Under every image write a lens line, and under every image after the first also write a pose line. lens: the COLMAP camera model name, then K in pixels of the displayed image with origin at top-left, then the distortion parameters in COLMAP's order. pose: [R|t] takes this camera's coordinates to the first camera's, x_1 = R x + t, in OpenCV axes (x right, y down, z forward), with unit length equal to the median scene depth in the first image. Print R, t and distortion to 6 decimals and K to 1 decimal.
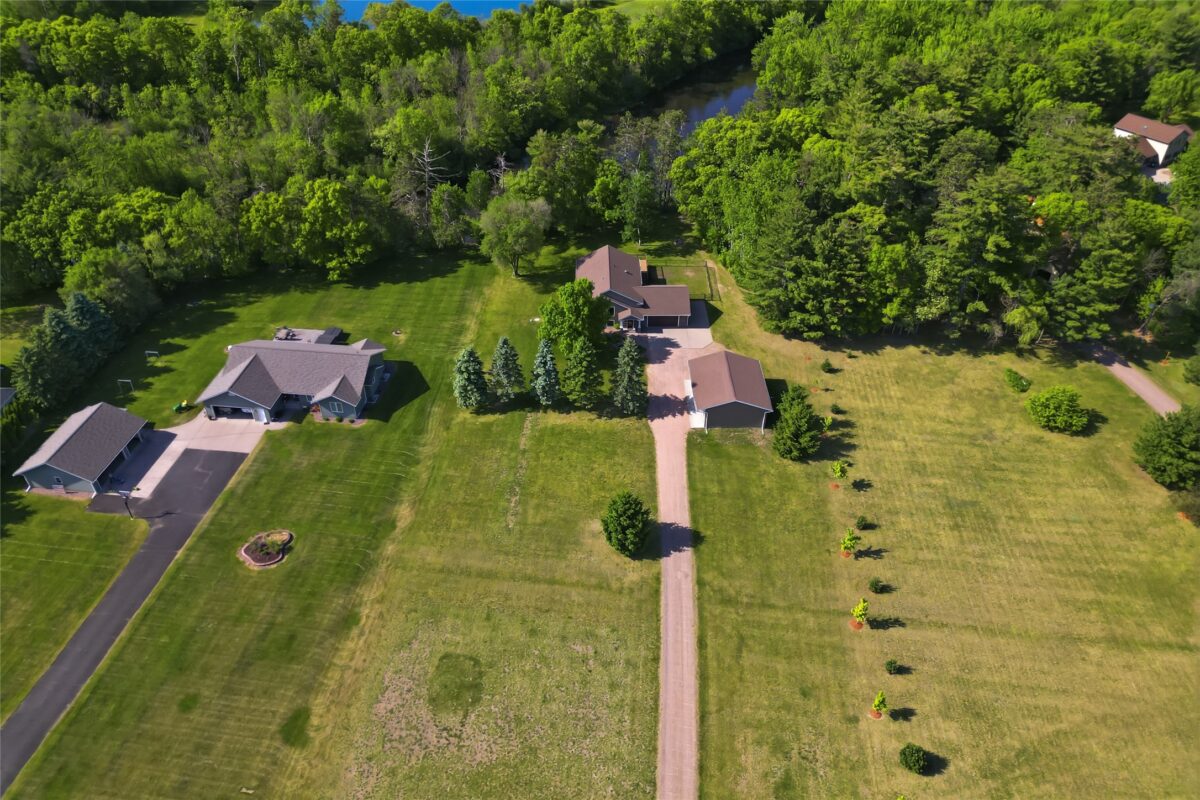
lens RADIAL K [[841.5, 0, 599.3], [0, 841.5, 406.2], [0, 0, 1]] dist [0.067249, -0.067692]
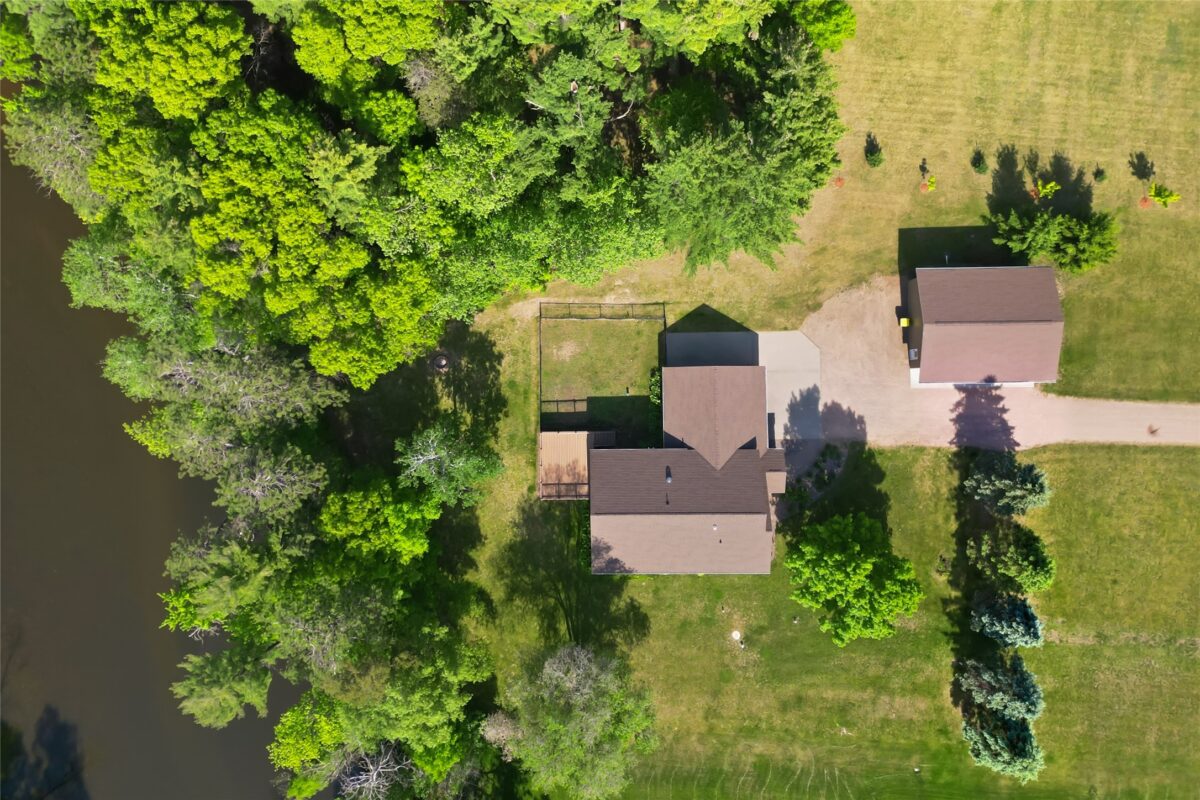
lens RADIAL K [[829.7, 0, 594.2], [0, 829.7, 416.3], [0, 0, 1]] dist [0.068438, -0.053711]
pose [[0.002763, -0.998891, 0.046994, 0.047840], [0.621150, 0.038543, 0.782743, -0.649173], [-0.783687, 0.027027, 0.620568, 0.774822]]
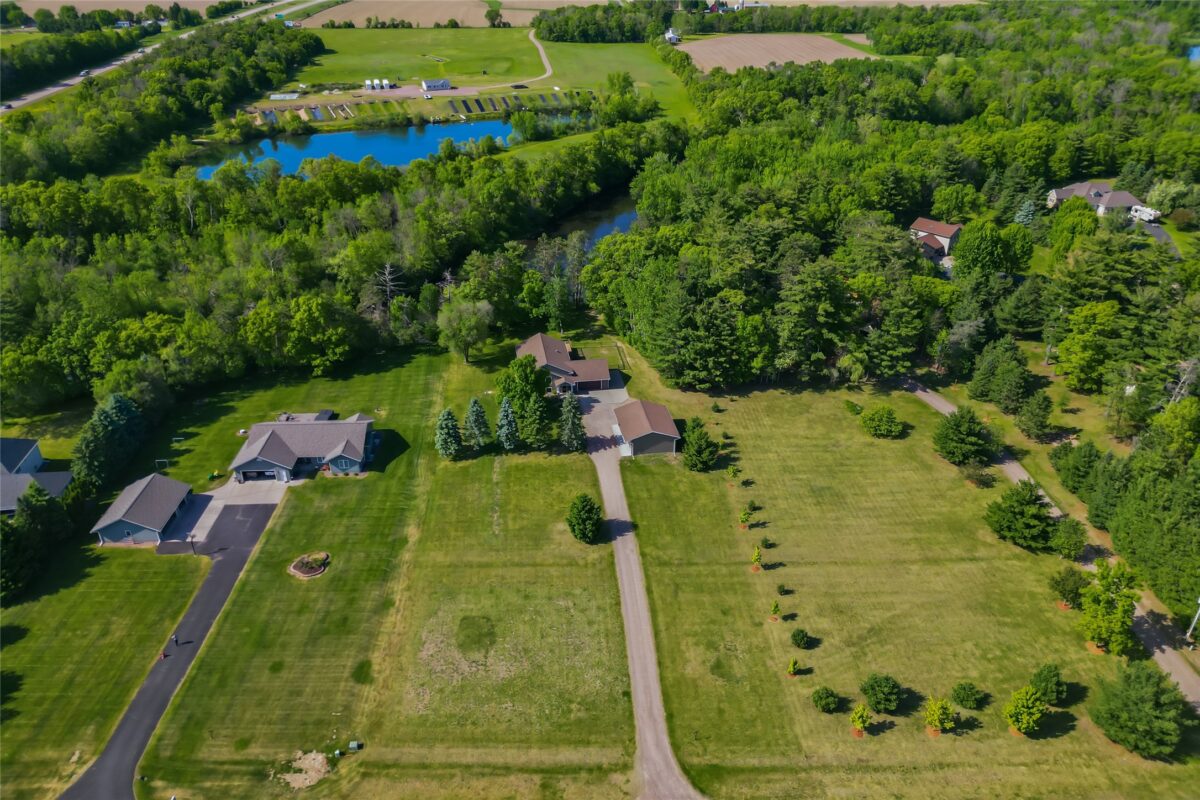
lens RADIAL K [[841.5, 0, 599.3], [0, 841.5, 406.2], [0, 0, 1]] dist [0.067249, -0.067692]
pose [[0.989241, -0.075649, 0.125219, -0.075743], [0.092665, 0.986341, -0.136180, 0.111422], [-0.113206, 0.146318, 0.982739, -0.272024]]
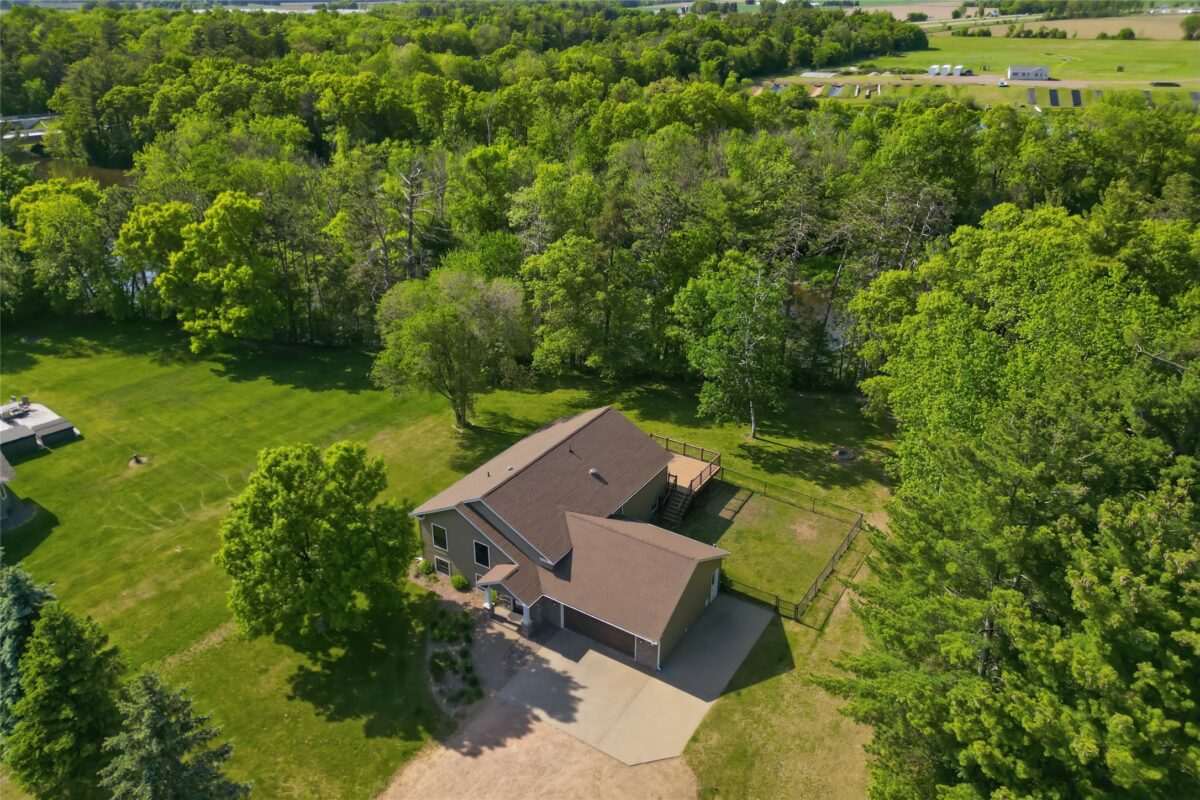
lens RADIAL K [[841.5, 0, 599.3], [0, 841.5, 406.2], [0, 0, 1]] dist [0.067249, -0.067692]
pose [[0.835925, 0.237376, -0.494856, 0.244441], [-0.332421, 0.936416, -0.112348, -0.158347], [0.436722, 0.258415, 0.861682, 0.703326]]
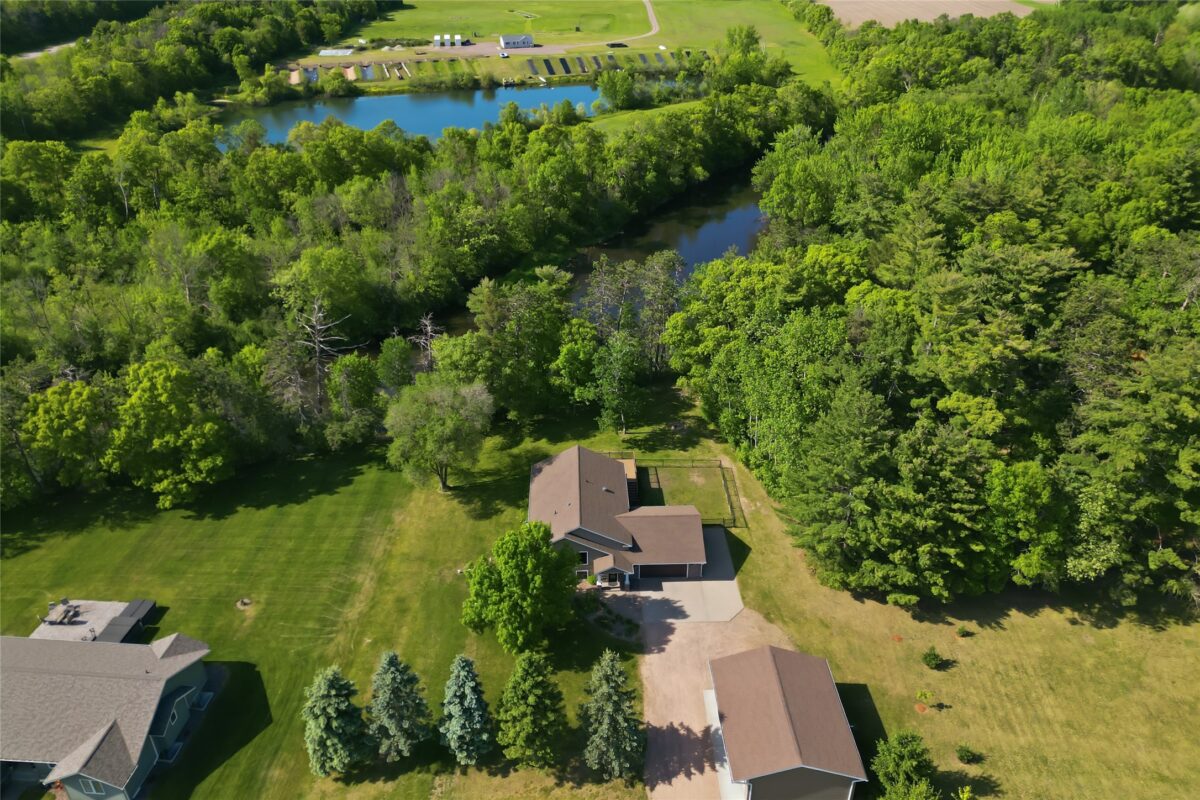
lens RADIAL K [[856.0, 0, 600.0], [0, 856.0, 400.0], [0, 0, 1]] dist [0.072297, -0.071937]
pose [[0.999696, -0.018884, 0.015827, 0.020629], [0.020818, 0.990949, -0.132618, -0.152676], [-0.013179, 0.132907, 0.991041, 0.347789]]
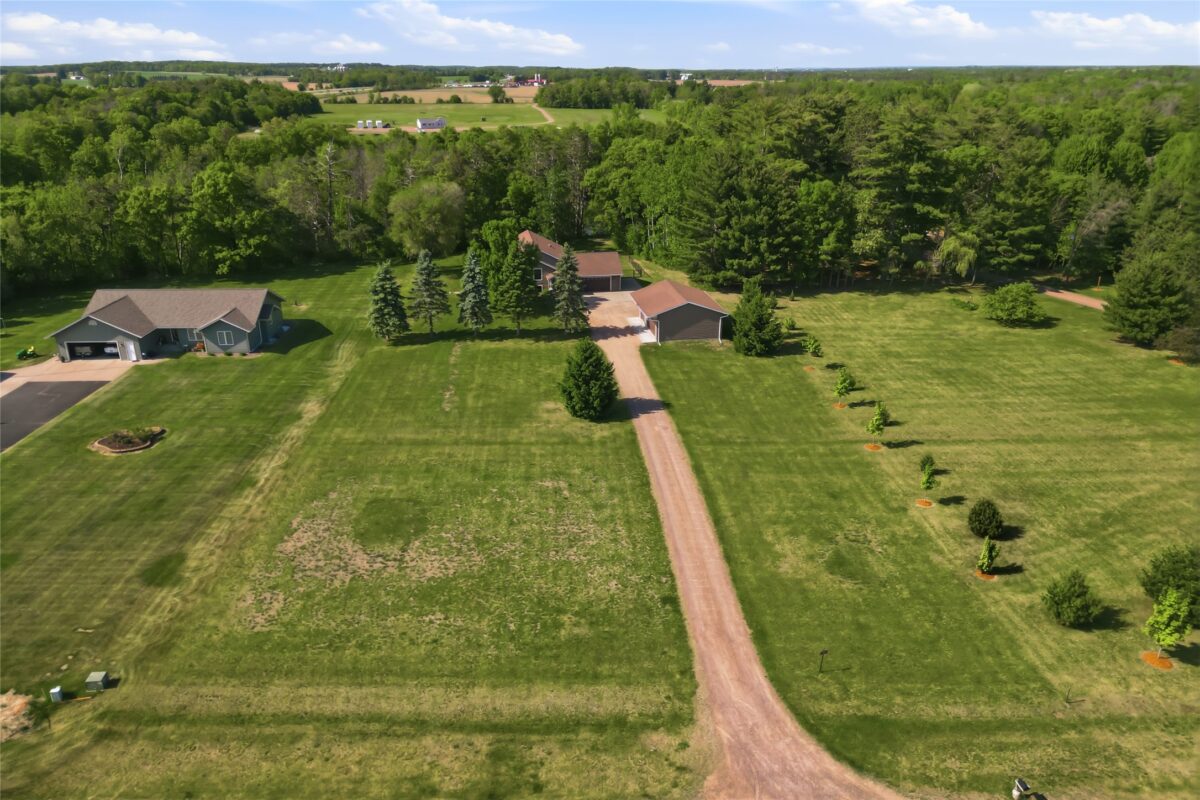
lens RADIAL K [[841.5, 0, 599.3], [0, 841.5, 406.2], [0, 0, 1]] dist [0.067249, -0.067692]
pose [[0.989616, -0.057721, 0.131638, -0.051789], [0.091652, 0.958893, -0.268557, 0.294915], [-0.110725, 0.277834, 0.954227, 0.153450]]
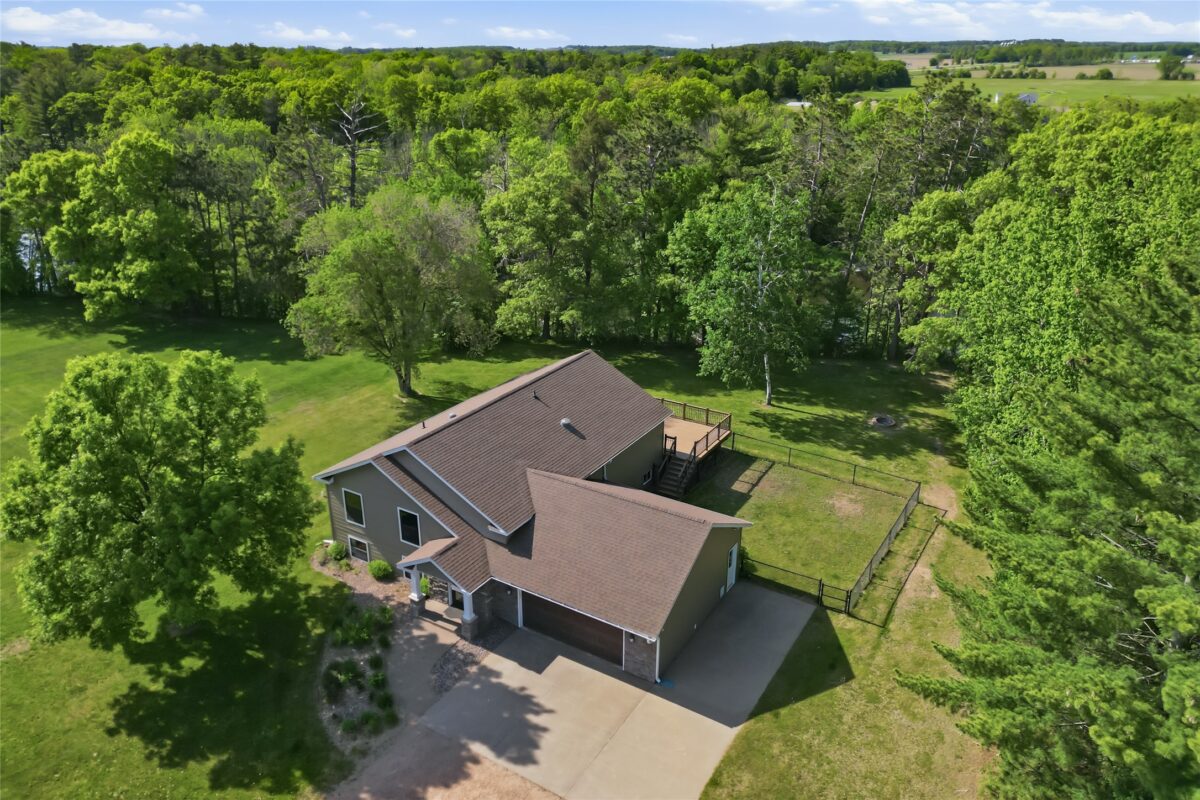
lens RADIAL K [[841.5, 0, 599.3], [0, 841.5, 406.2], [0, 0, 1]] dist [0.067249, -0.067692]
pose [[0.844869, 0.204036, -0.494536, 0.205060], [-0.324467, 0.930412, -0.170452, -0.128986], [0.425344, 0.304470, 0.852280, 0.812252]]
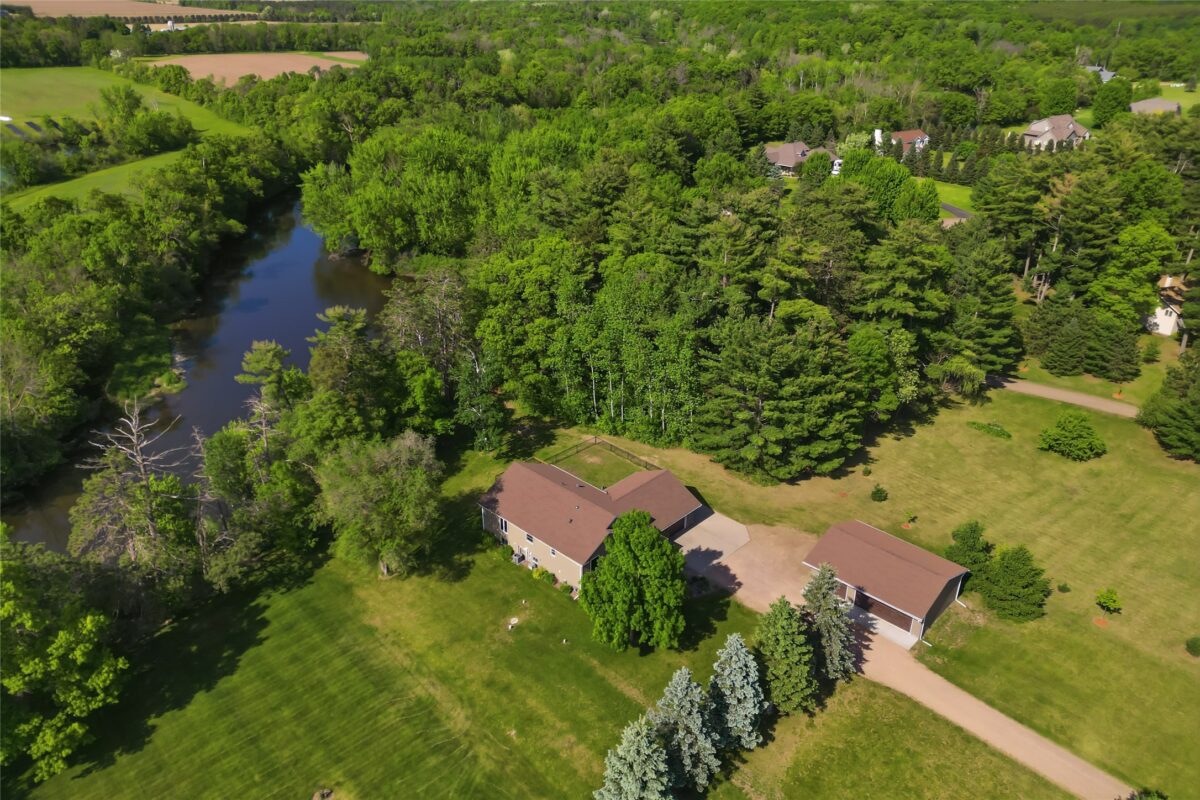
lens RADIAL K [[829.7, 0, 594.2], [0, 829.7, 416.3], [0, 0, 1]] dist [0.068438, -0.053711]
pose [[0.697852, -0.325771, 0.637868, -0.377965], [0.430874, 0.902351, -0.010545, -0.213607], [-0.572145, 0.282200, 0.770074, 0.528838]]
